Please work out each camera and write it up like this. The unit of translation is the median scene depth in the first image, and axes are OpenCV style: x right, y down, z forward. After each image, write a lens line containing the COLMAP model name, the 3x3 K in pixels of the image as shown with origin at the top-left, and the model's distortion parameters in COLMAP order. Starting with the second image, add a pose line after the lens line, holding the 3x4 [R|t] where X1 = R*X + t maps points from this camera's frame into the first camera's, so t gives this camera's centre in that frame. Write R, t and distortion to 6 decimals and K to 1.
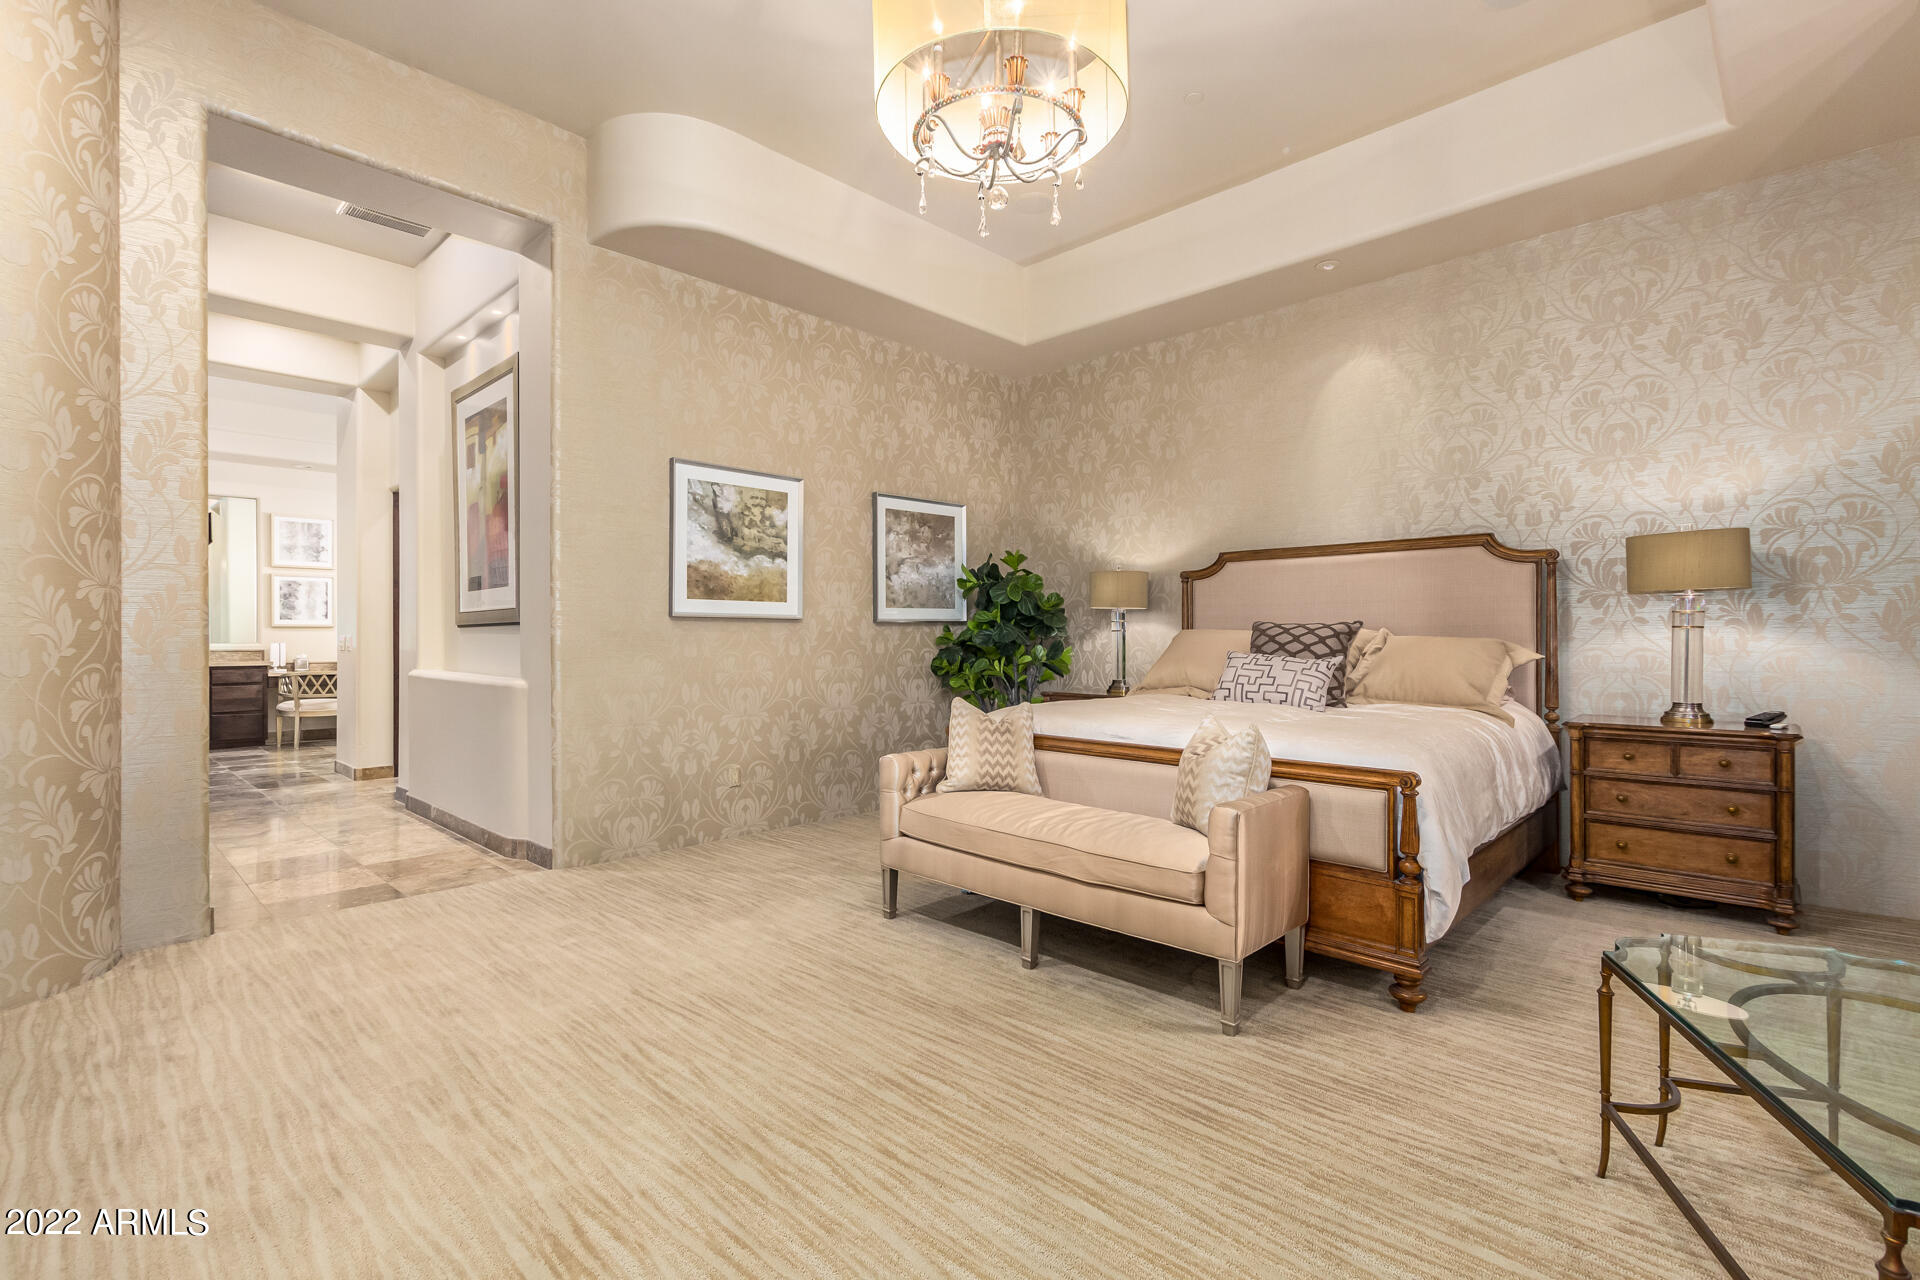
lens RADIAL K [[888.9, 0, 969.4], [0, 888.9, 645.3], [0, 0, 1]] dist [0.005495, -0.003011]
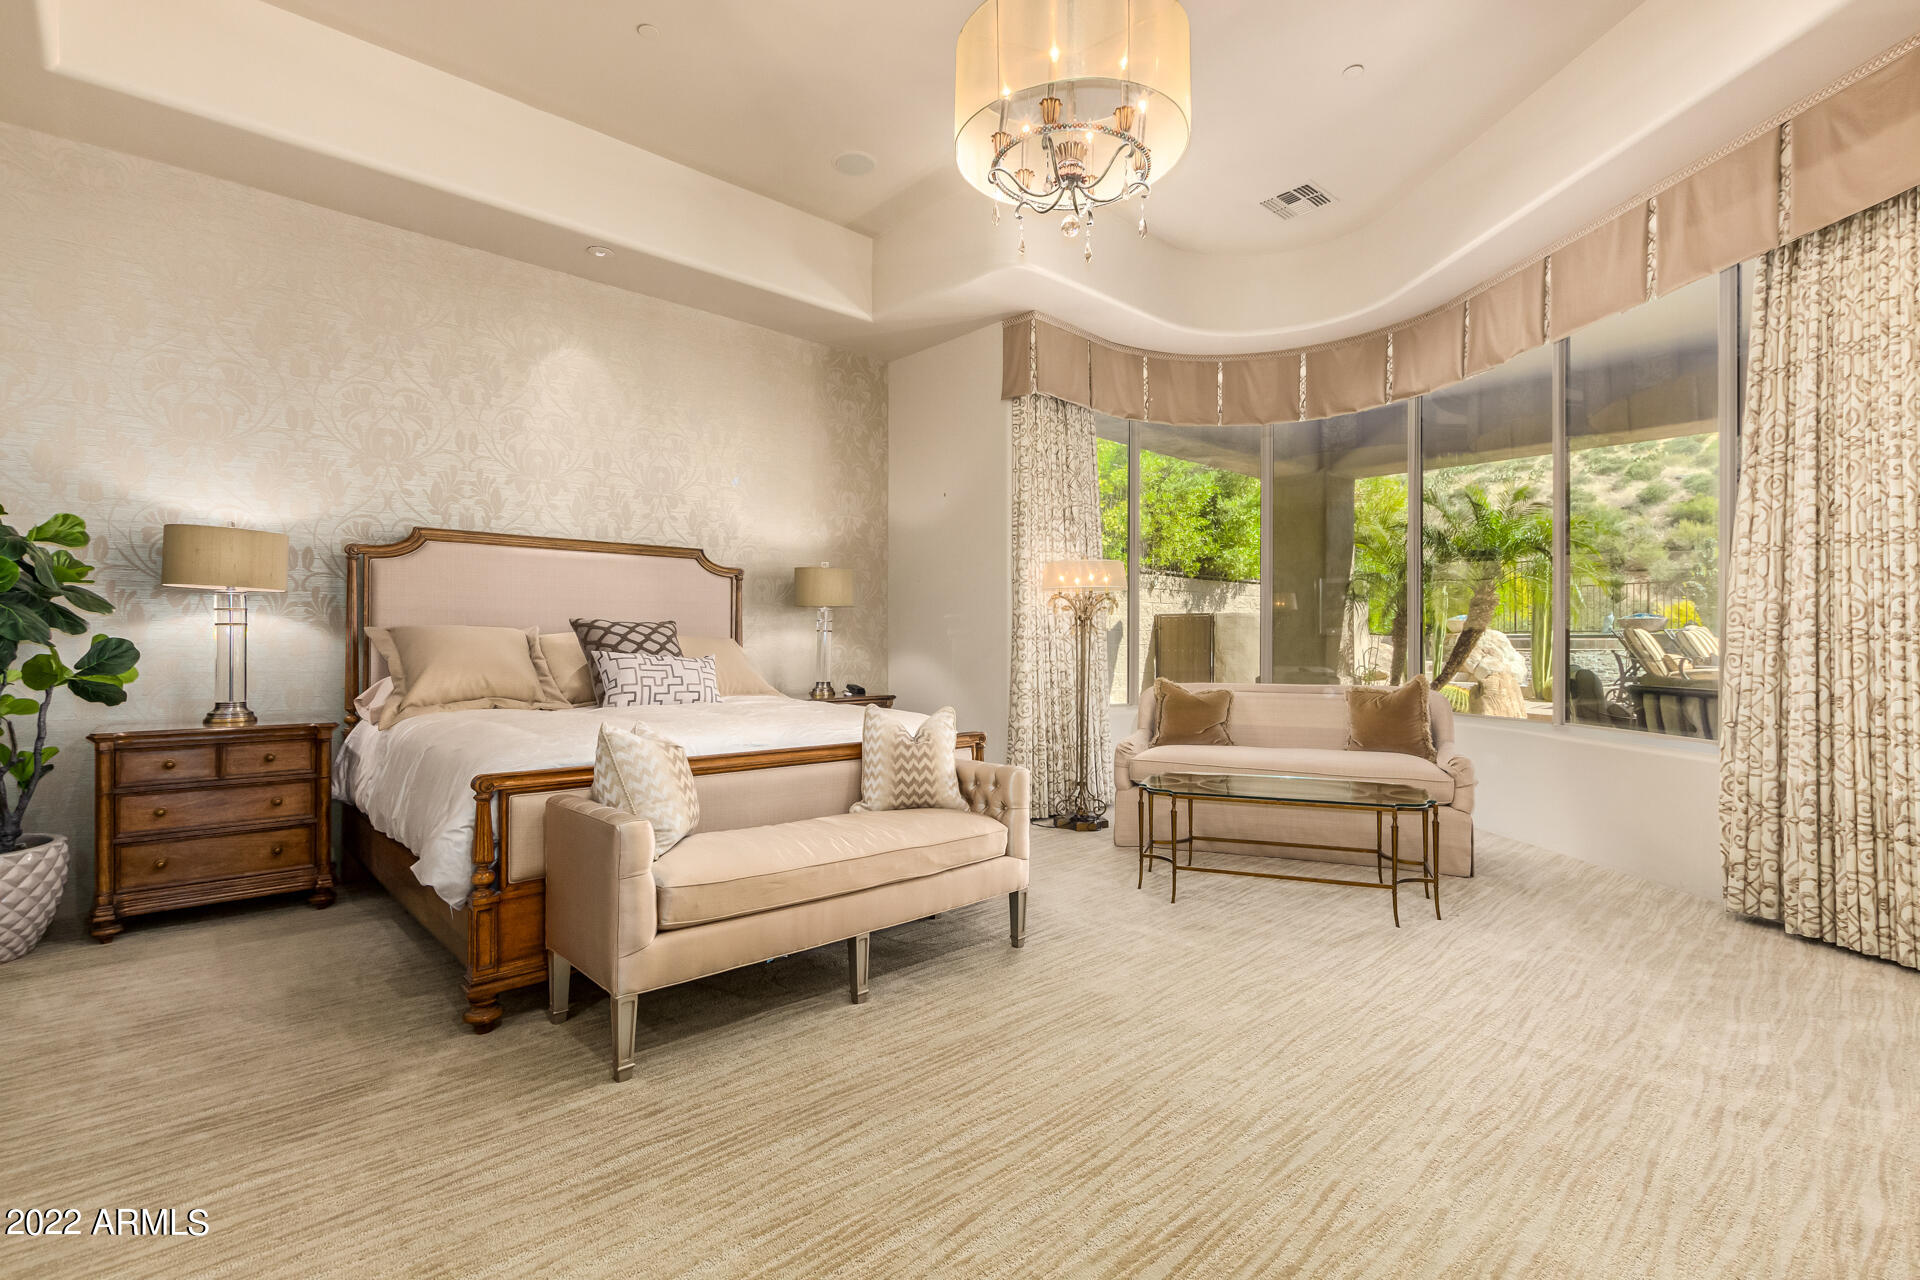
lens RADIAL K [[888.9, 0, 971.5], [0, 888.9, 636.7], [0, 0, 1]] dist [0.005495, -0.003011]
pose [[0.039390, 0.004600, 0.999213, -0.475535], [0.002488, 0.999986, -0.004701, -0.002710], [-0.999221, 0.002671, 0.039378, 0.483936]]
